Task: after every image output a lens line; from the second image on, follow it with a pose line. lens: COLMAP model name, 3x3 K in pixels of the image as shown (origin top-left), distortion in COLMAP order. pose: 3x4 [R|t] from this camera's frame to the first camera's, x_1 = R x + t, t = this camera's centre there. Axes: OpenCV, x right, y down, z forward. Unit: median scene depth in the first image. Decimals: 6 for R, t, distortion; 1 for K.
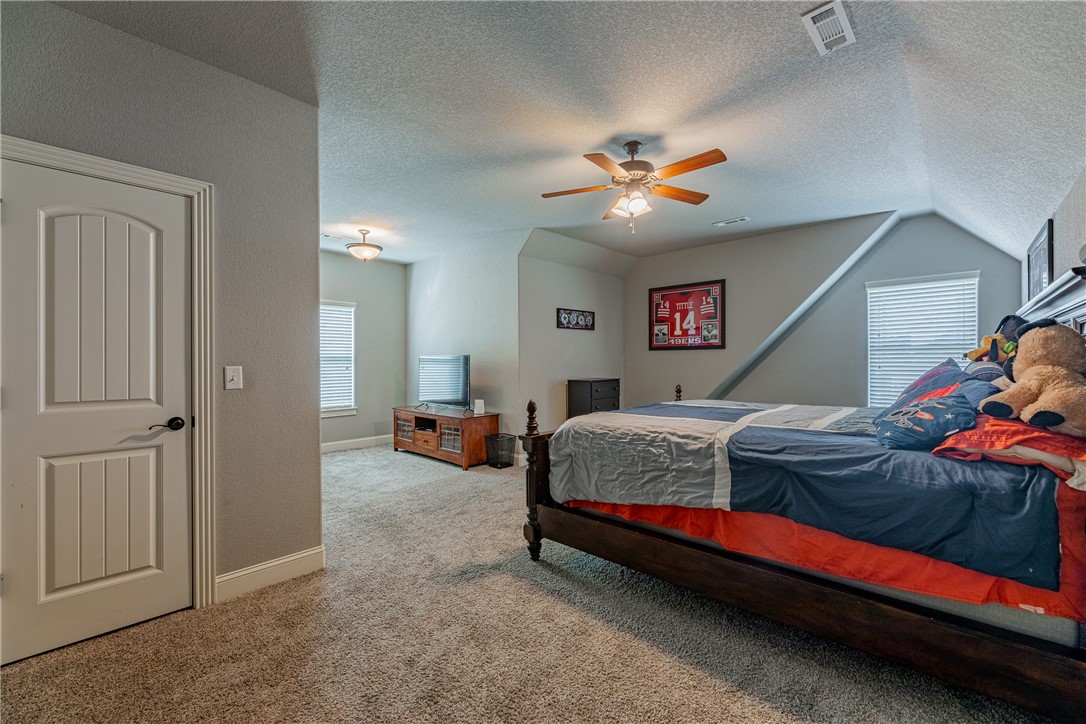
lens RADIAL K [[437.3, 0, 545.4], [0, 437.3, 363.7], [0, 0, 1]] dist [0.000812, 0.000208]
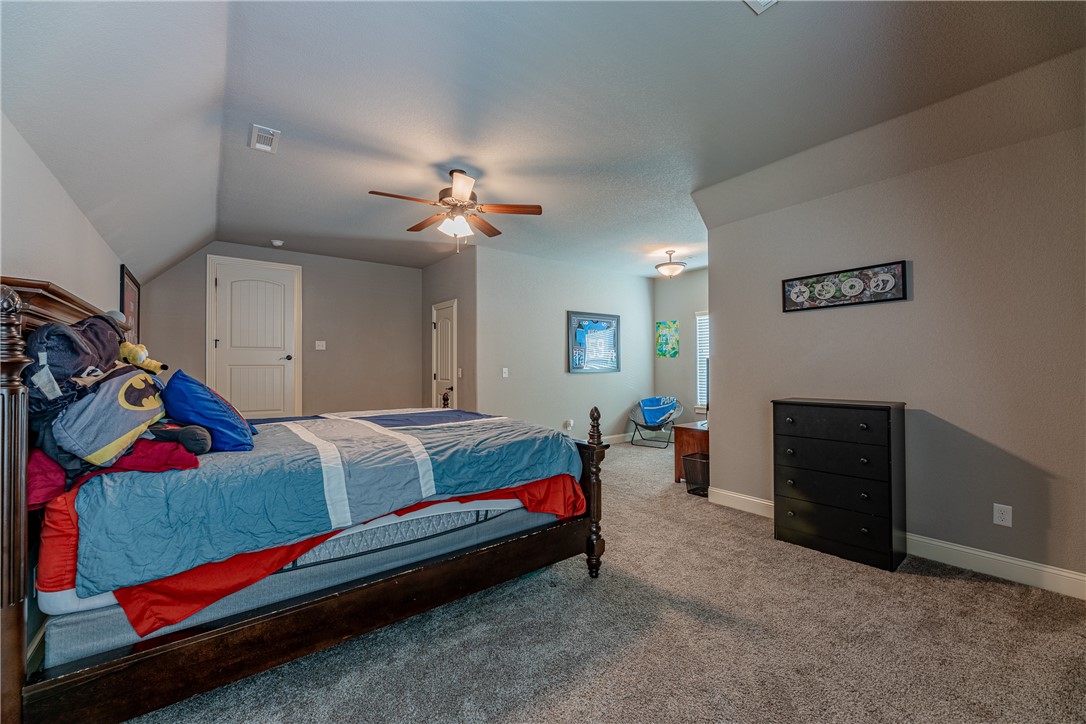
lens RADIAL K [[437.3, 0, 544.3], [0, 437.3, 358.1], [0, 0, 1]] dist [0.000812, 0.000208]
pose [[-0.188407, -0.008785, -0.982052, 0.672644], [-0.006135, 0.999951, -0.007768, -0.011730], [0.982072, 0.004562, -0.188452, 0.772663]]
